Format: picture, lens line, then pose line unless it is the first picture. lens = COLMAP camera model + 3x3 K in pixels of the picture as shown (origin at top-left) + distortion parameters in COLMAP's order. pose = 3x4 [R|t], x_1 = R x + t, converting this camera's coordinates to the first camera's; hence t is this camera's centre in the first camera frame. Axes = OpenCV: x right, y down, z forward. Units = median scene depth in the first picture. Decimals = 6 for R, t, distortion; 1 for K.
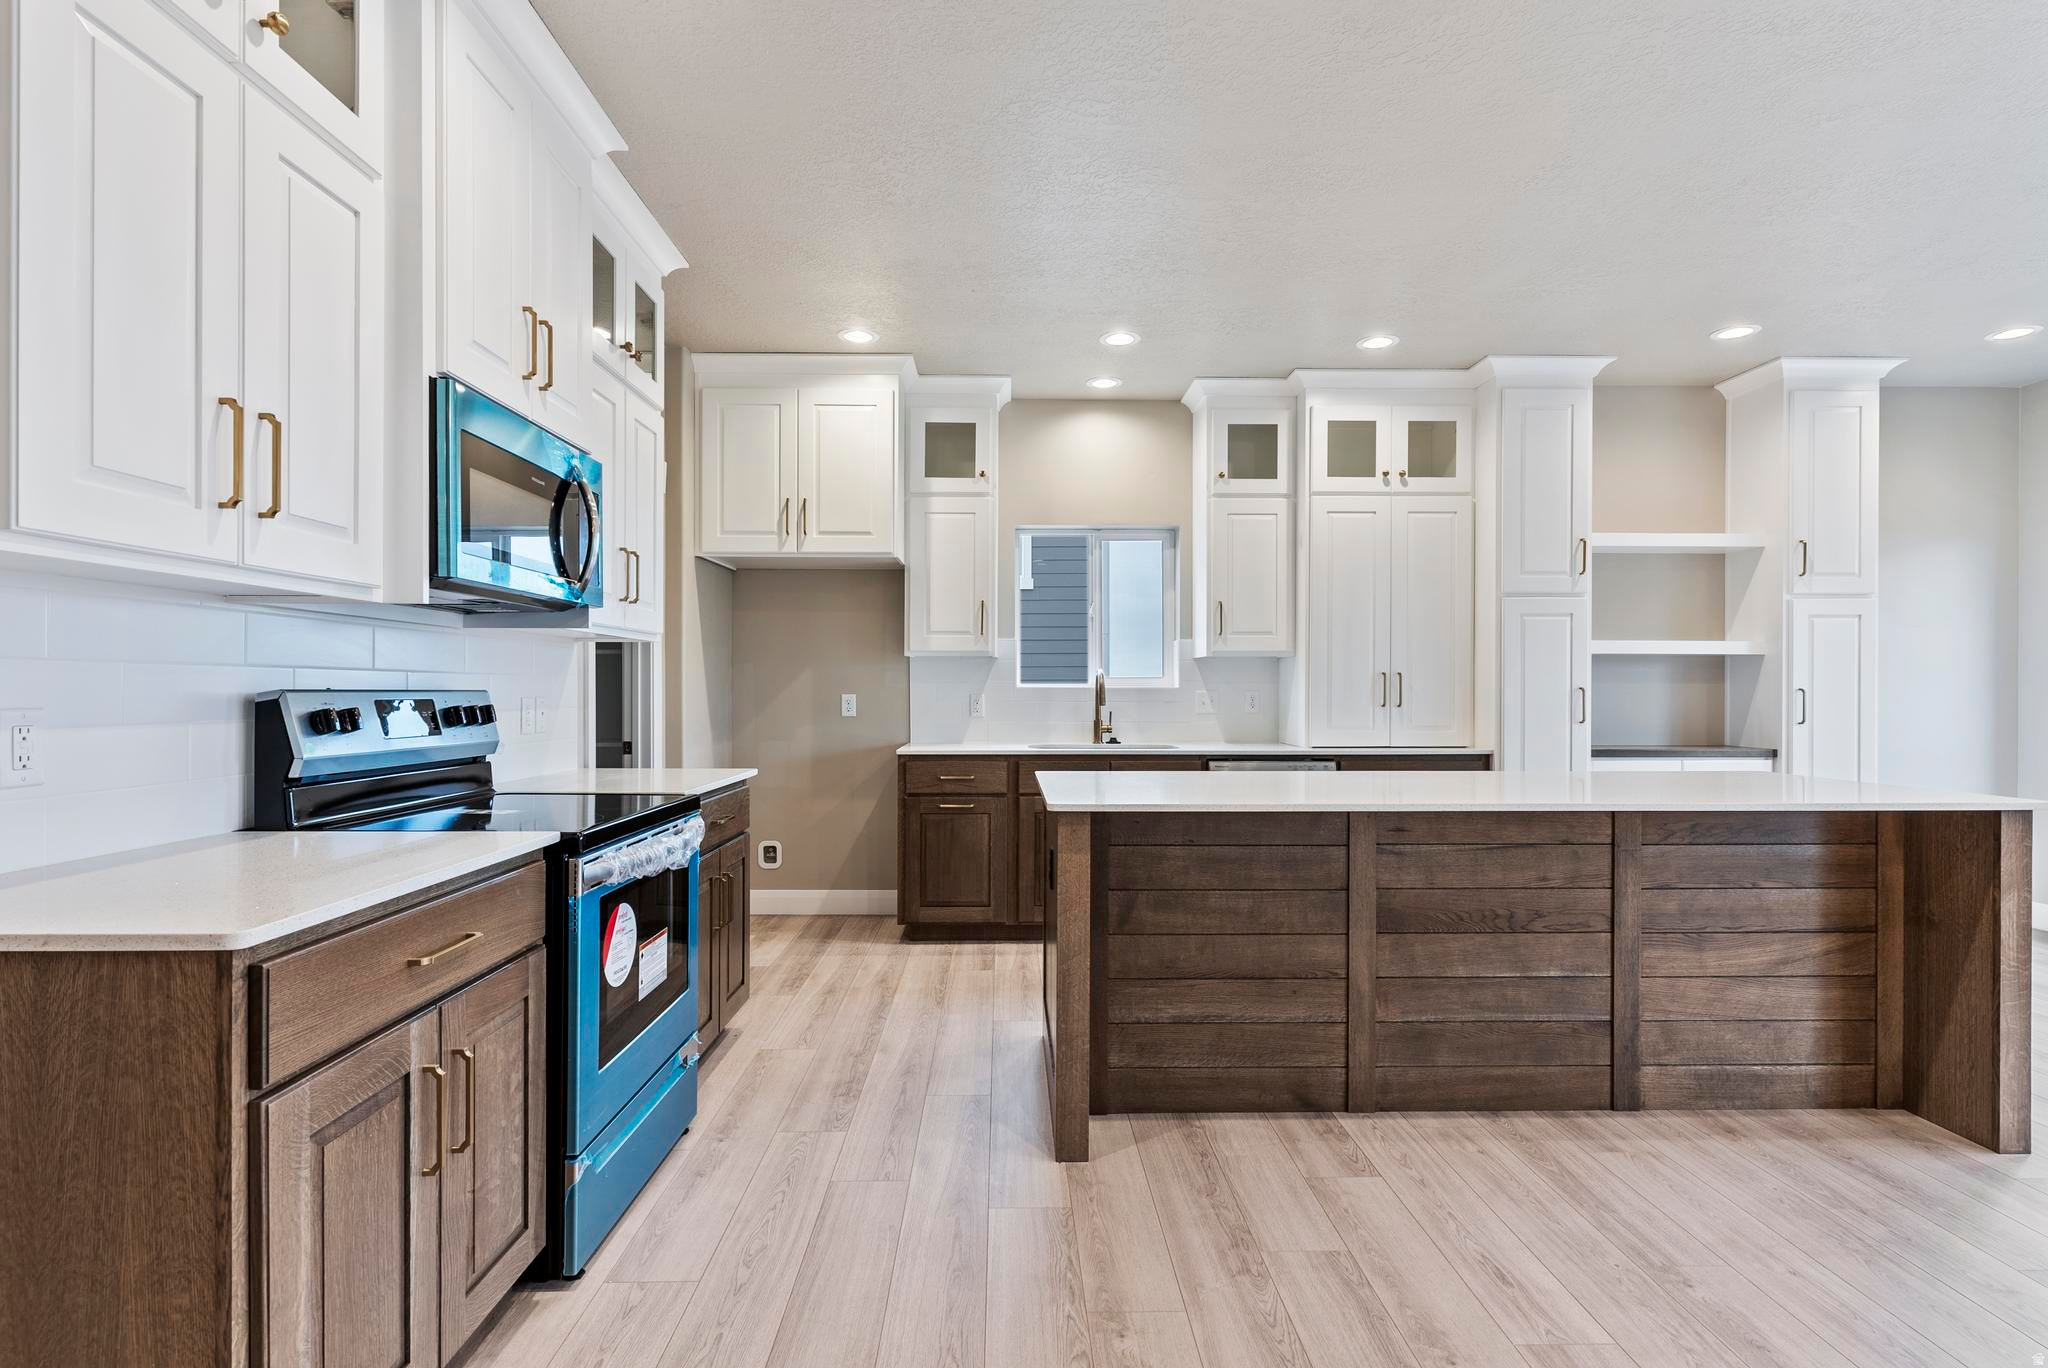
lens RADIAL K [[981.9, 0, 1020.1], [0, 981.9, 689.6], [0, 0, 1]] dist [0.001980, 0.000853]
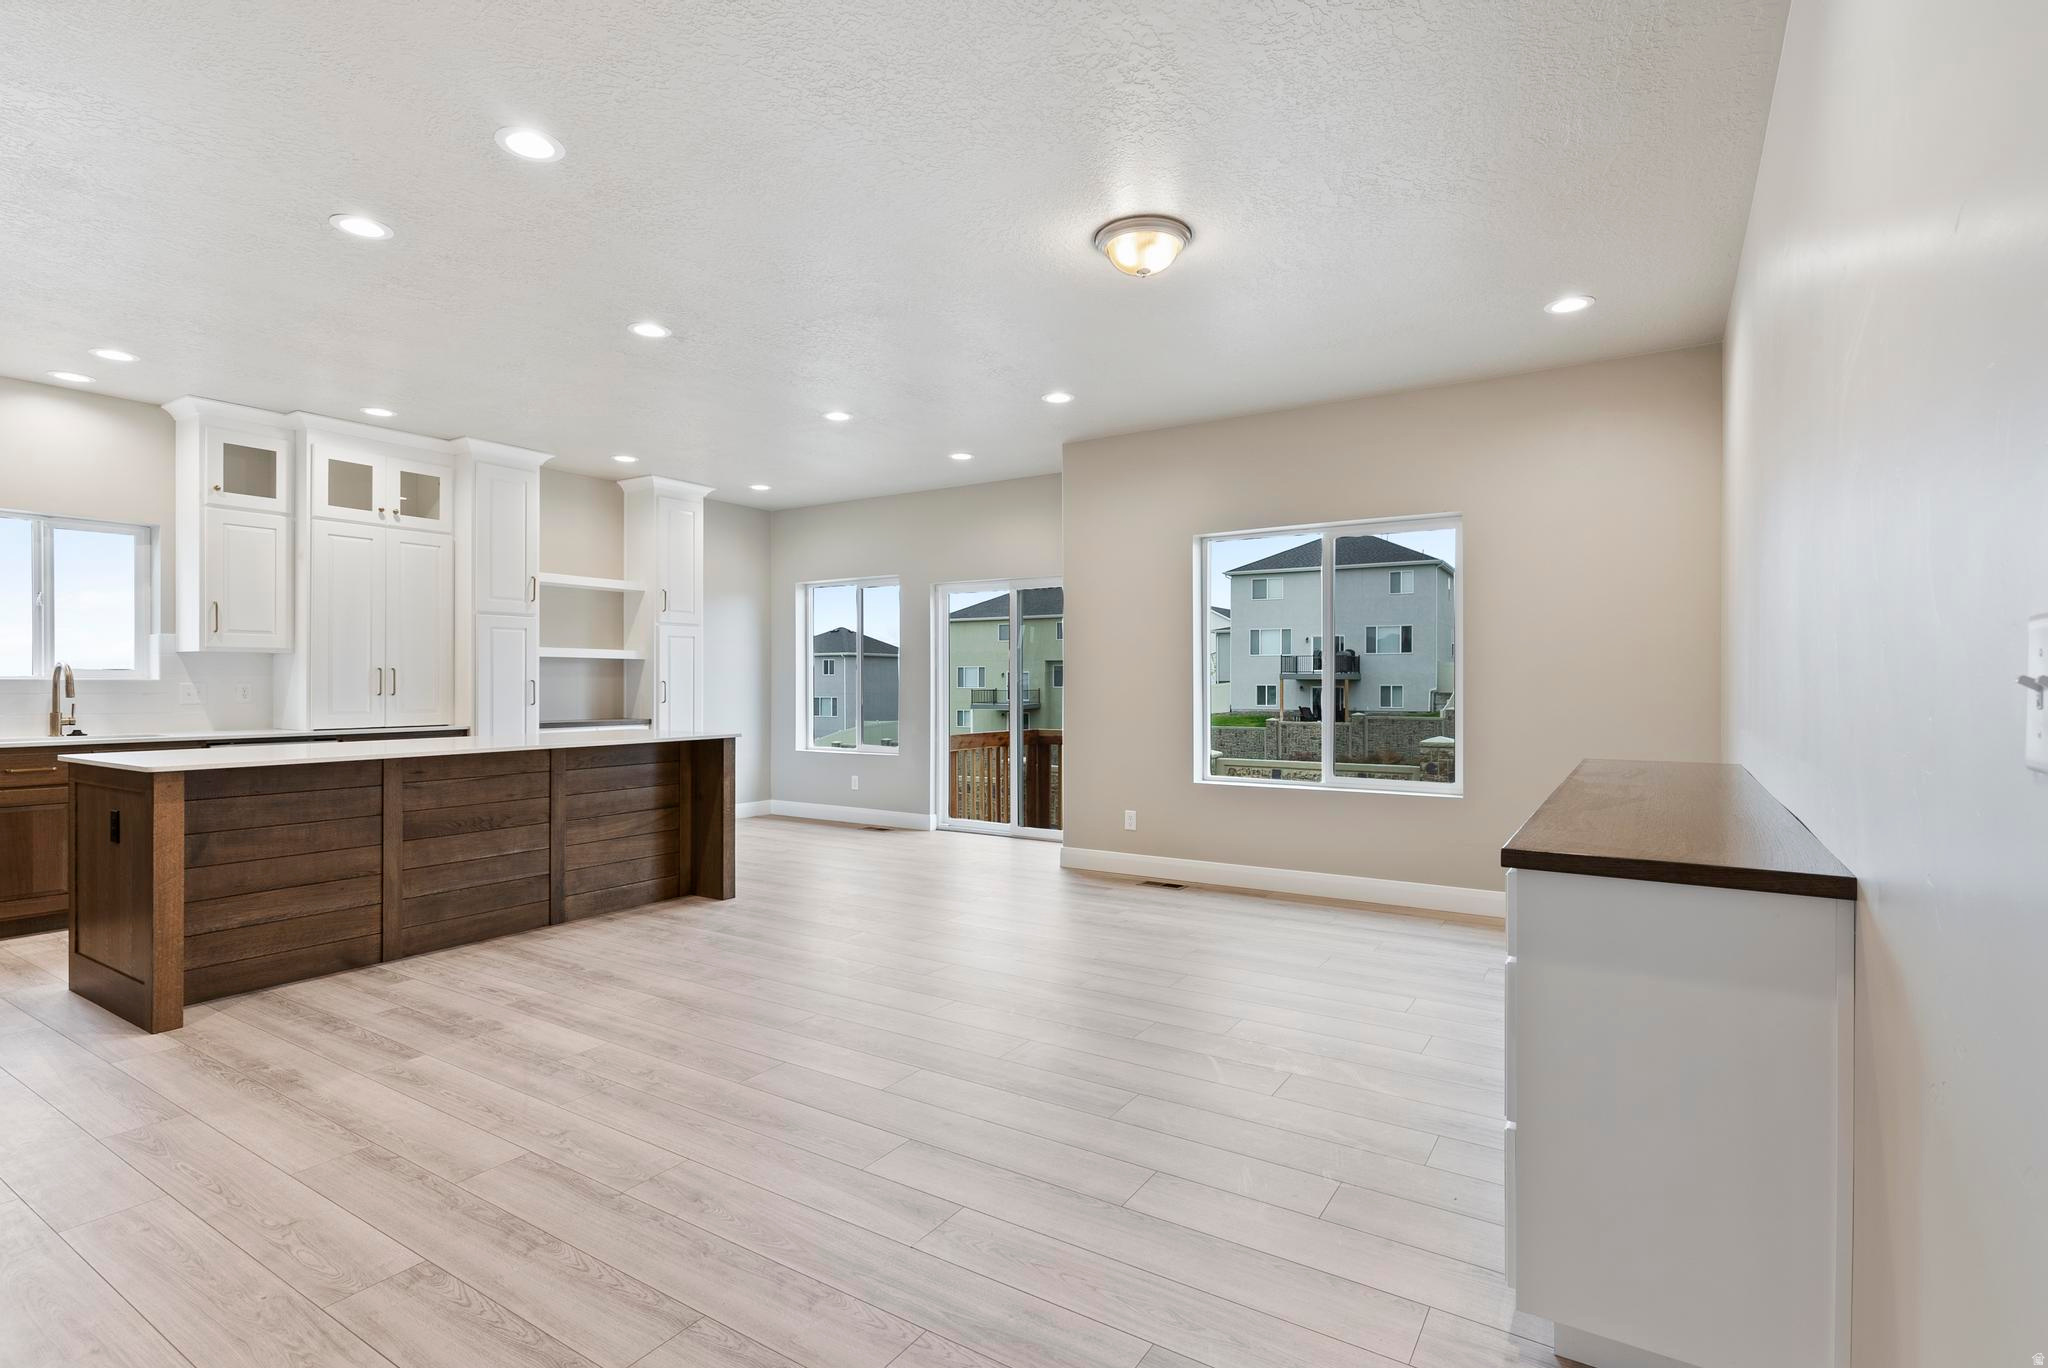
lens RADIAL K [[981.9, 0, 1020.5], [0, 981.9, 687.1], [0, 0, 1]] dist [0.001980, 0.000853]
pose [[0.557573, -0.004707, 0.830115, -0.239716], [-0.000595, 0.999981, 0.006069, -0.001105], [-0.830128, -0.003878, 0.557560, -0.421532]]
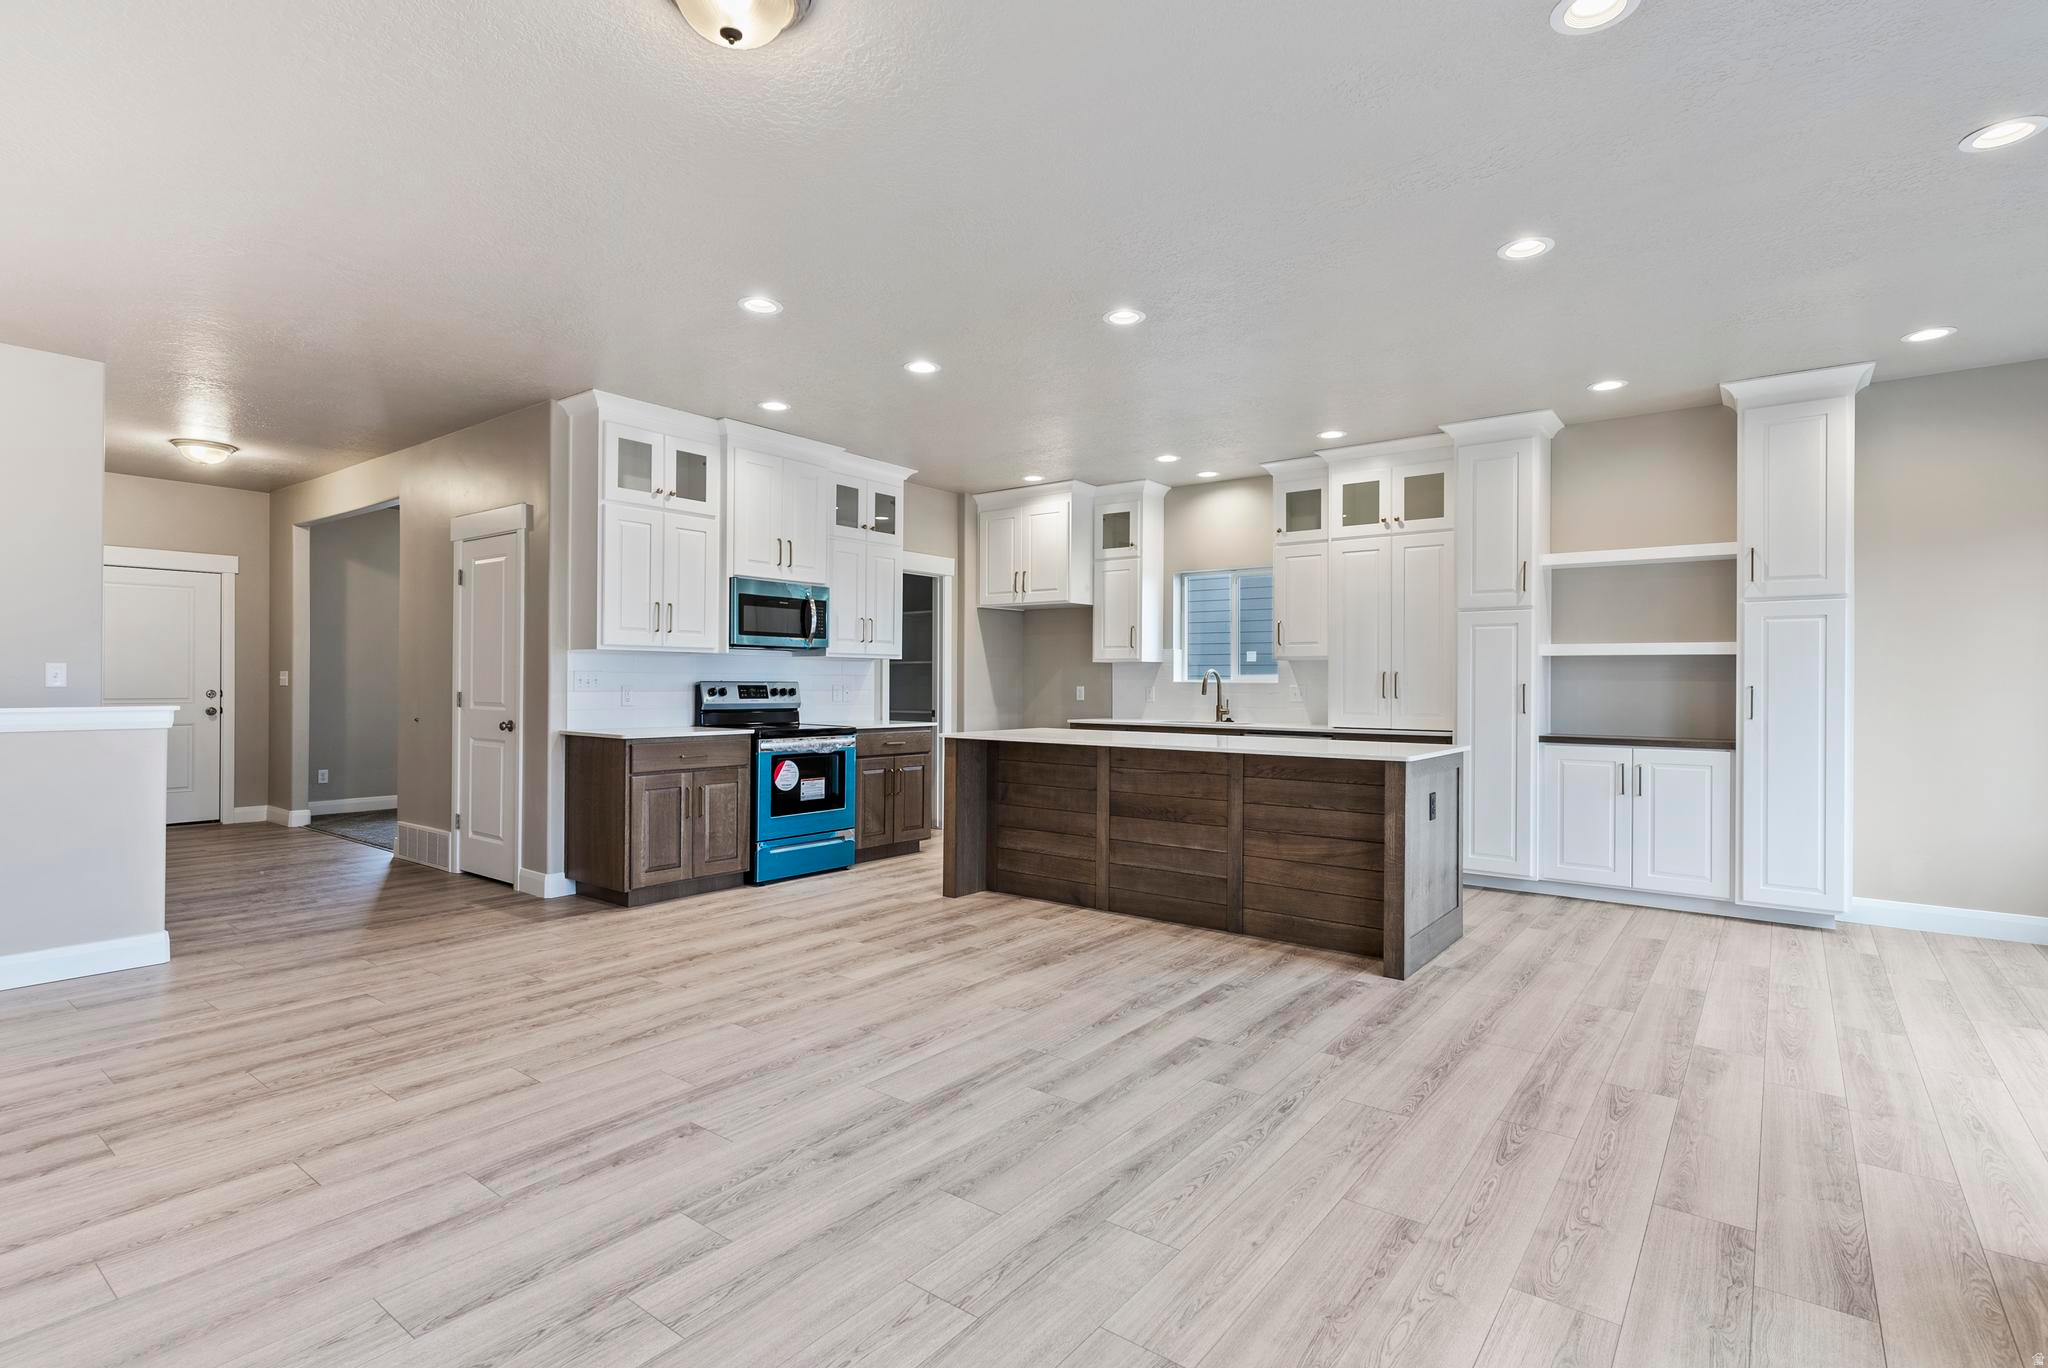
lens RADIAL K [[981.9, 0, 1025.5], [0, 981.9, 681.0], [0, 0, 1]] dist [0.001980, 0.000853]
pose [[0.780606, 0.002885, -0.625017, 0.903854], [-0.004934, 0.999987, -0.001547, -0.000843], [0.625004, 0.004291, 0.780610, -0.355588]]
